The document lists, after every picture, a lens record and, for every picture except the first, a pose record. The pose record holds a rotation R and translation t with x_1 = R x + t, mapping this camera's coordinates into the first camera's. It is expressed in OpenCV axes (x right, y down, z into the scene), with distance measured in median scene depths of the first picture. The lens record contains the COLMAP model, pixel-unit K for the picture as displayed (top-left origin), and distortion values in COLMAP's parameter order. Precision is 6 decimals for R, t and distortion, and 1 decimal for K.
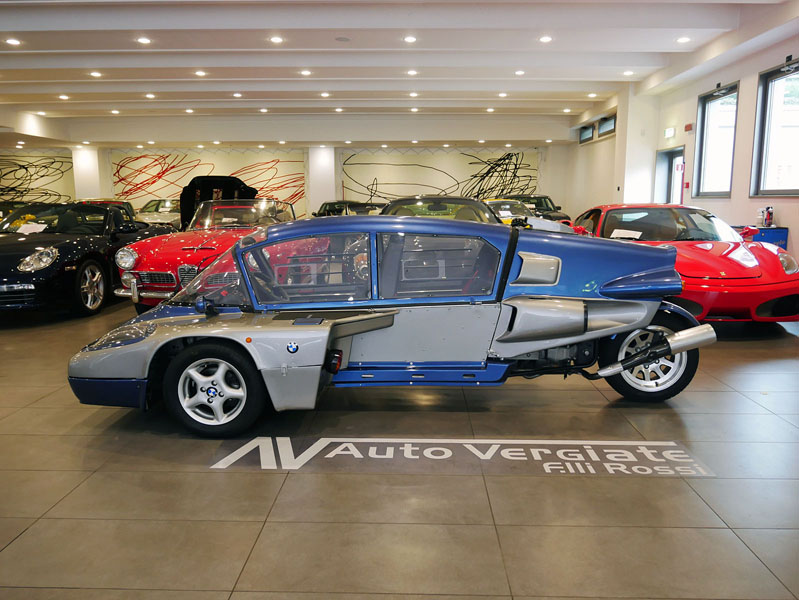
lens RADIAL K [[640.5, 0, 399.5], [0, 640.5, 300.0], [0, 0, 1]] dist [0.006689, 0.001175]
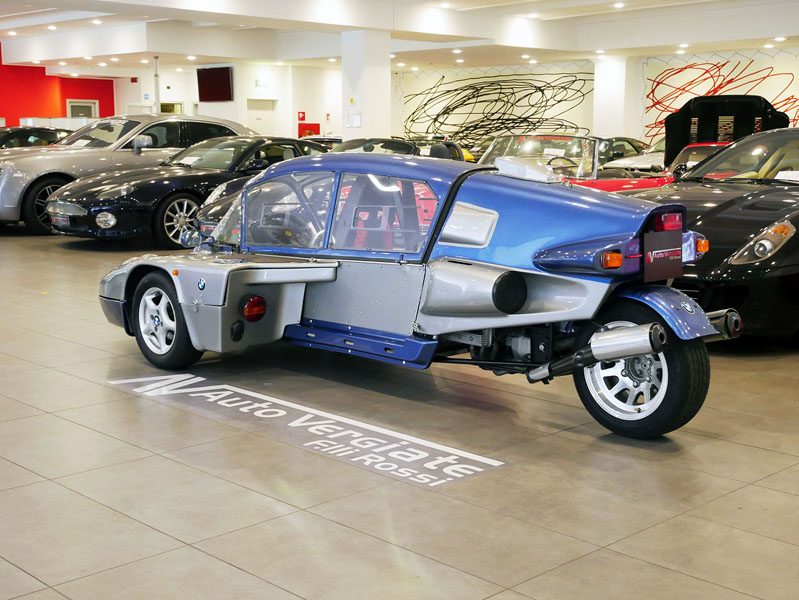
lens RADIAL K [[1095.7, 0, 399.5], [0, 1095.7, 300.0], [0, 0, 1]] dist [0.124768, -0.169850]
pose [[0.717132, 0.106722, -0.688717, 1.130287], [-0.110979, 0.993083, 0.038329, -0.000191], [0.688044, 0.048946, 0.724016, -0.007459]]
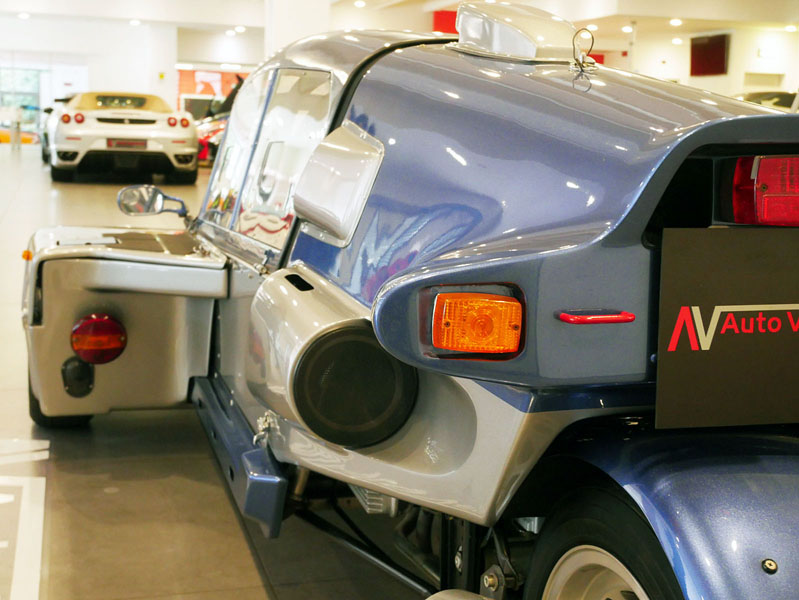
lens RADIAL K [[1139.9, 0, 399.5], [0, 1139.9, 300.0], [0, 0, 1]] dist [0.083765, -0.058923]
pose [[0.304879, 0.160333, -0.938798, 0.738108], [-0.180736, 0.977556, 0.108257, -0.059594], [0.935085, 0.136670, 0.327014, 0.914654]]
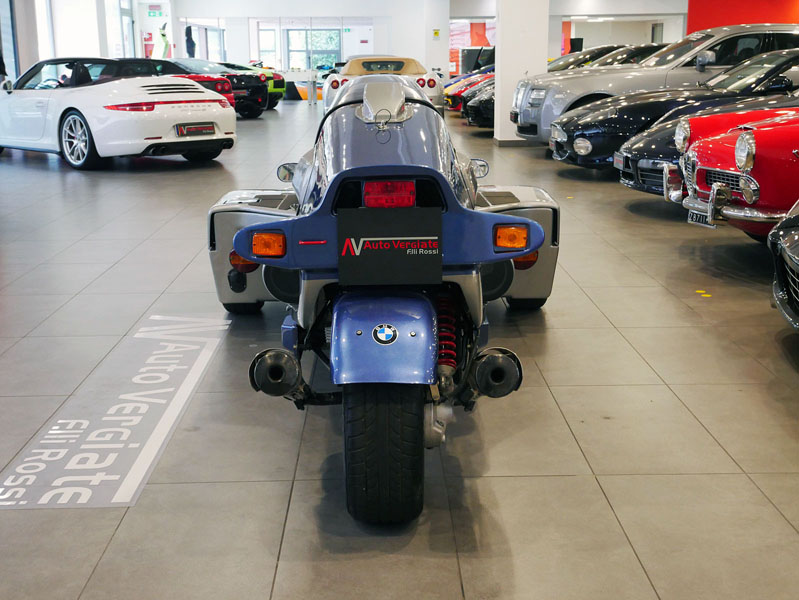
lens RADIAL K [[1098.9, 0, 399.5], [0, 1098.9, 300.0], [0, 0, 1]] dist [0.108598, -0.064995]
pose [[0.049067, 0.218016, -0.974711, 1.255258], [-0.145165, 0.967081, 0.209002, -0.167181], [0.988190, 0.131239, 0.079100, 1.073469]]
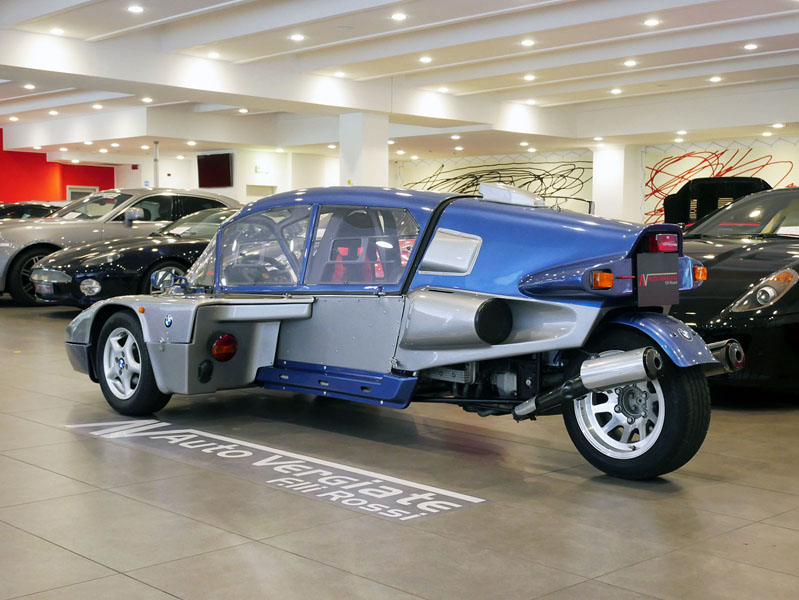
lens RADIAL K [[1098.9, 0, 399.5], [0, 1098.9, 300.0], [0, 0, 1]] dist [0.108598, -0.064995]
pose [[0.715092, 0.050426, -0.697209, 1.095327], [-0.119253, 0.991574, -0.050595, 0.078969], [0.688783, 0.119325, 0.715080, 0.085945]]
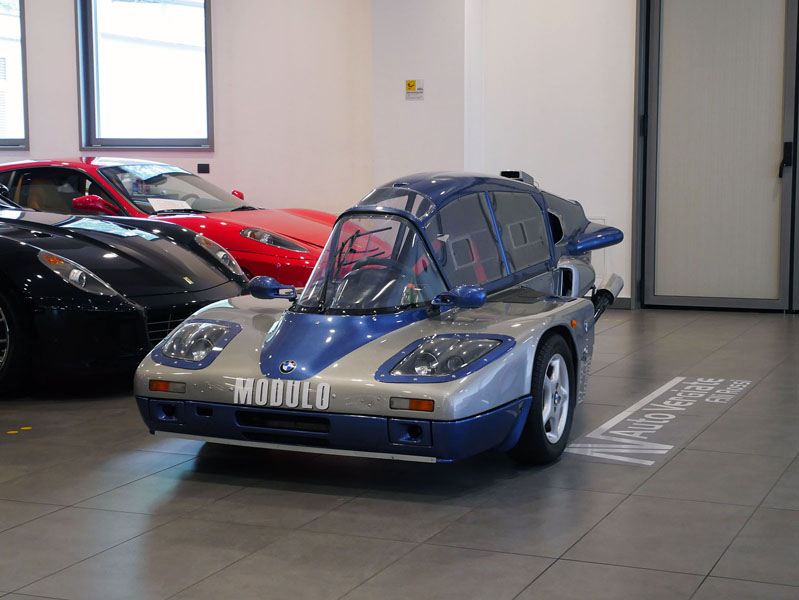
lens RADIAL K [[1456.0, 0, 399.5], [0, 1456.0, 300.0], [0, 0, 1]] dist [0.015275, 0.107060]
pose [[0.364676, -0.093562, 0.926422, -1.849630], [0.146283, 0.988341, 0.042233, -0.068782], [-0.919572, 0.120118, 0.374111, 0.483346]]
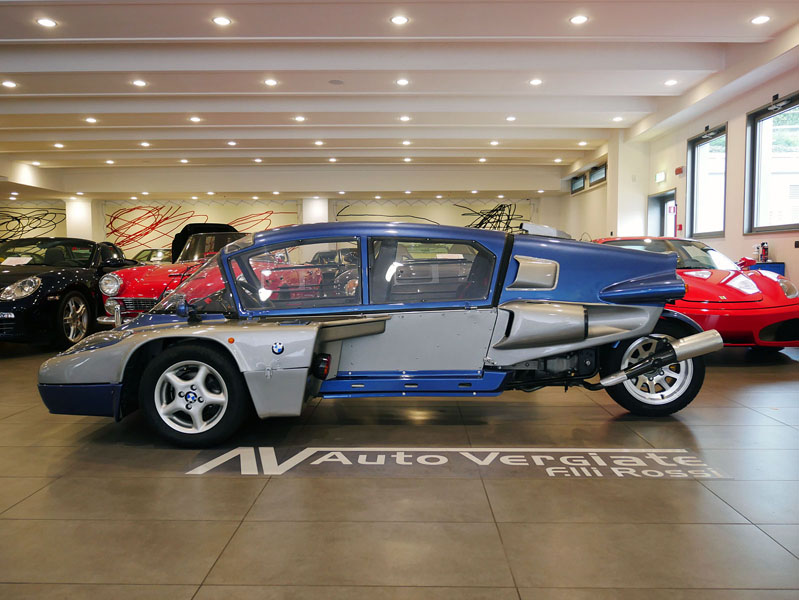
lens RADIAL K [[643.7, 0, 399.5], [0, 643.7, 300.0], [0, 0, 1]] dist [0.007301, 0.004160]
pose [[0.999953, -0.002276, 0.009396, 0.003430], [0.003143, 0.995633, -0.093302, 0.086259], [-0.009143, 0.093328, 0.995593, 0.044420]]
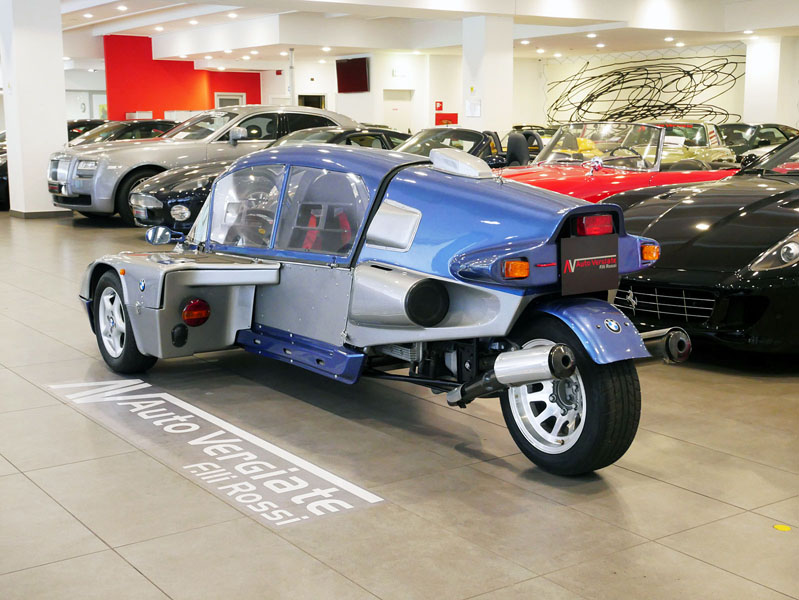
lens RADIAL K [[1095.7, 0, 399.5], [0, 1095.7, 300.0], [0, 0, 1]] dist [0.124768, -0.169850]
pose [[0.595468, 0.125102, -0.793579, 1.223818], [-0.120174, 0.990558, 0.065981, -0.050192], [0.794340, 0.056078, 0.604880, 0.314979]]
